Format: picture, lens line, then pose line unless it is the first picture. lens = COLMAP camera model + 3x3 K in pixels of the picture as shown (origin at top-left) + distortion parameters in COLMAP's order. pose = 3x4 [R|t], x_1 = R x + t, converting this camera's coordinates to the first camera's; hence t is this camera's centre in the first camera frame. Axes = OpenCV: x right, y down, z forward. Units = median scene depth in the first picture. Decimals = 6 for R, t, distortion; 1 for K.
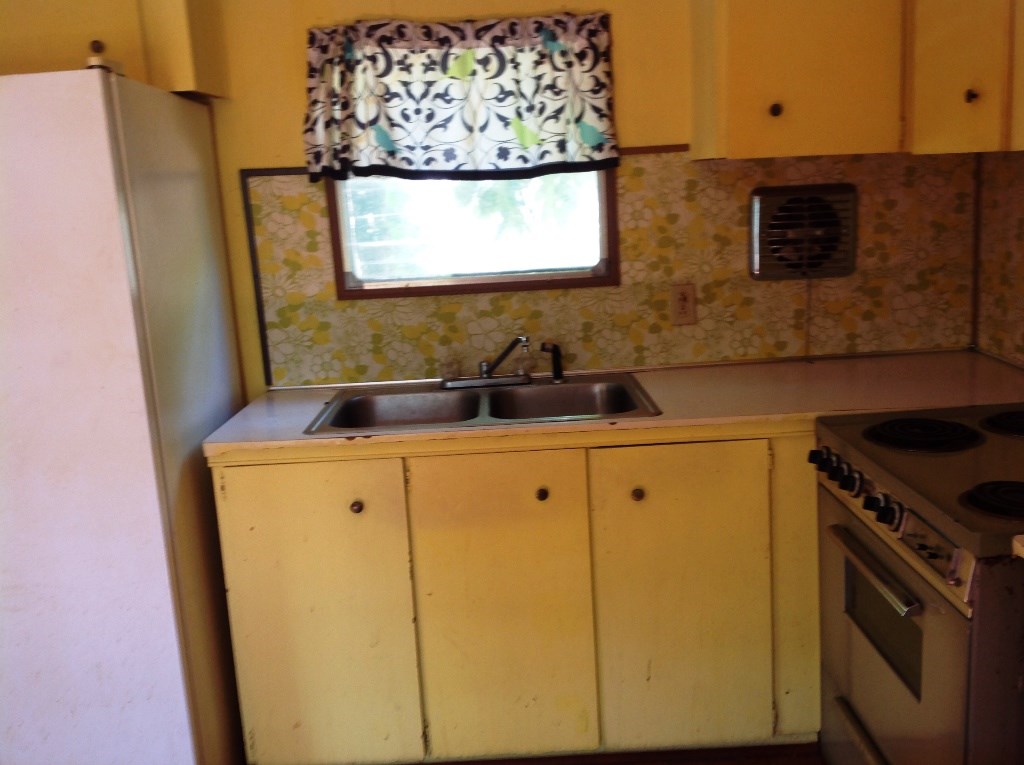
lens RADIAL K [[982.0, 0, 512.0], [0, 982.0, 382.5], [0, 0, 1]] dist [0.194272, -0.427789]
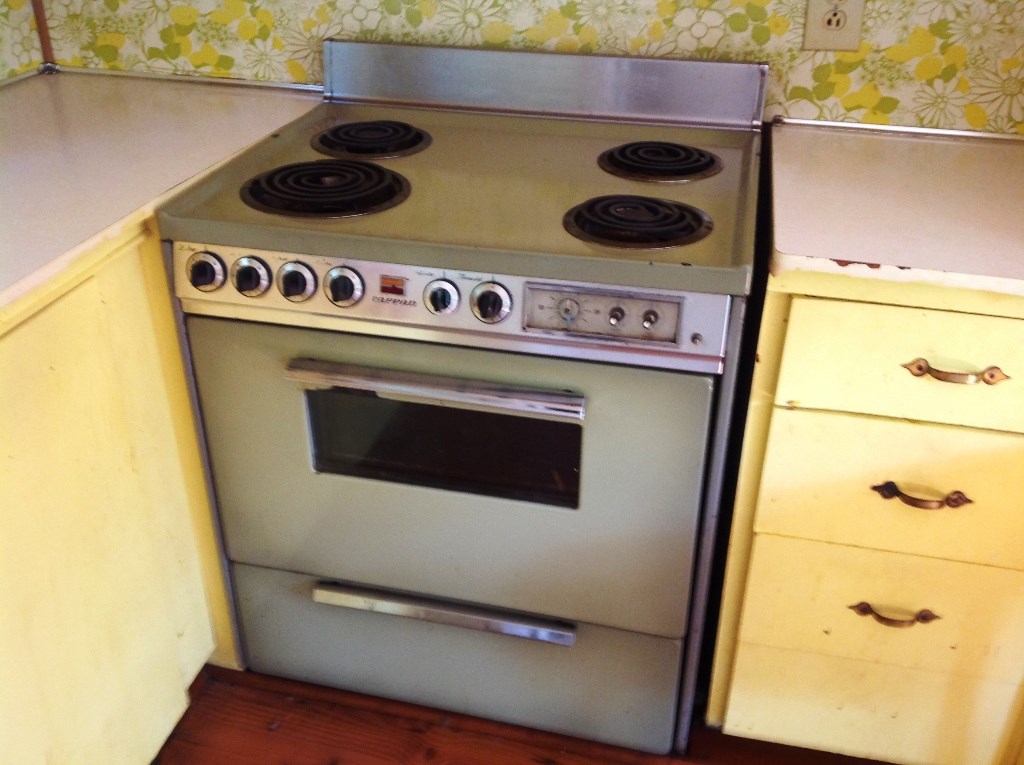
lens RADIAL K [[982.0, 0, 512.0], [0, 982.0, 382.5], [0, 0, 1]] dist [0.194272, -0.427789]
pose [[0.249700, -0.424342, 0.870393, -0.157981], [0.174148, 0.903889, 0.390713, -0.054550], [-0.952535, 0.054016, 0.299600, 0.526966]]
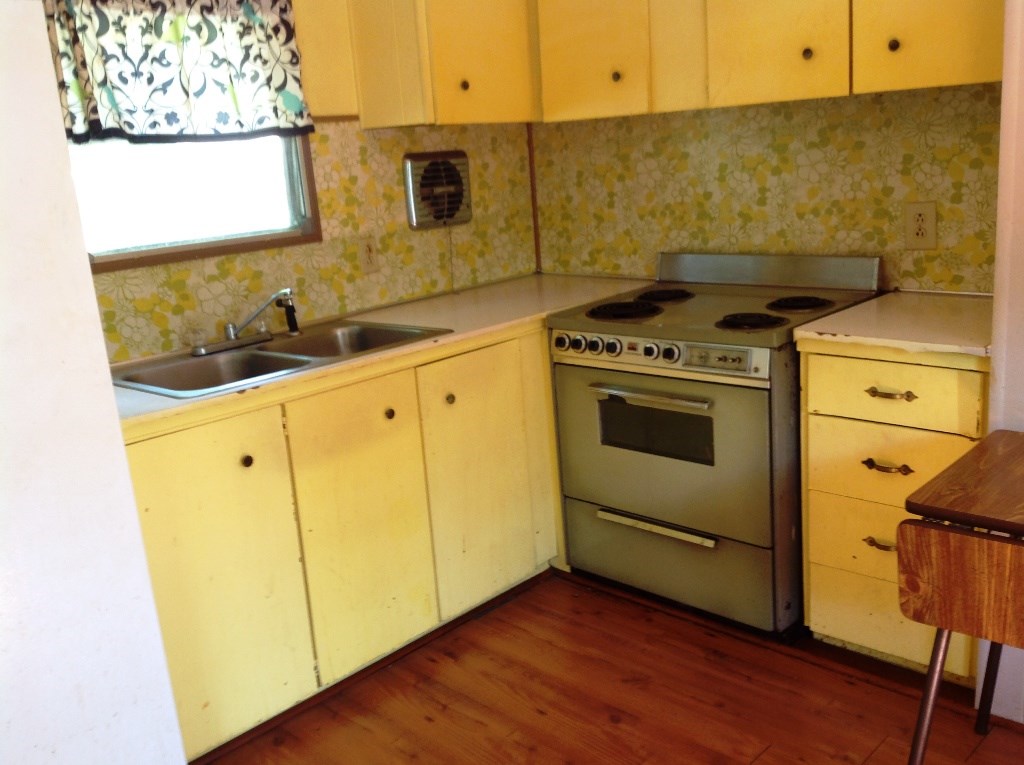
lens RADIAL K [[982.0, 0, 512.0], [0, 982.0, 382.5], [0, 0, 1]] dist [0.194272, -0.427789]
pose [[0.703288, -0.170281, 0.690210, -0.550969], [0.180564, 0.981837, 0.058243, 0.031444], [-0.687592, 0.083666, 0.721261, 0.065349]]
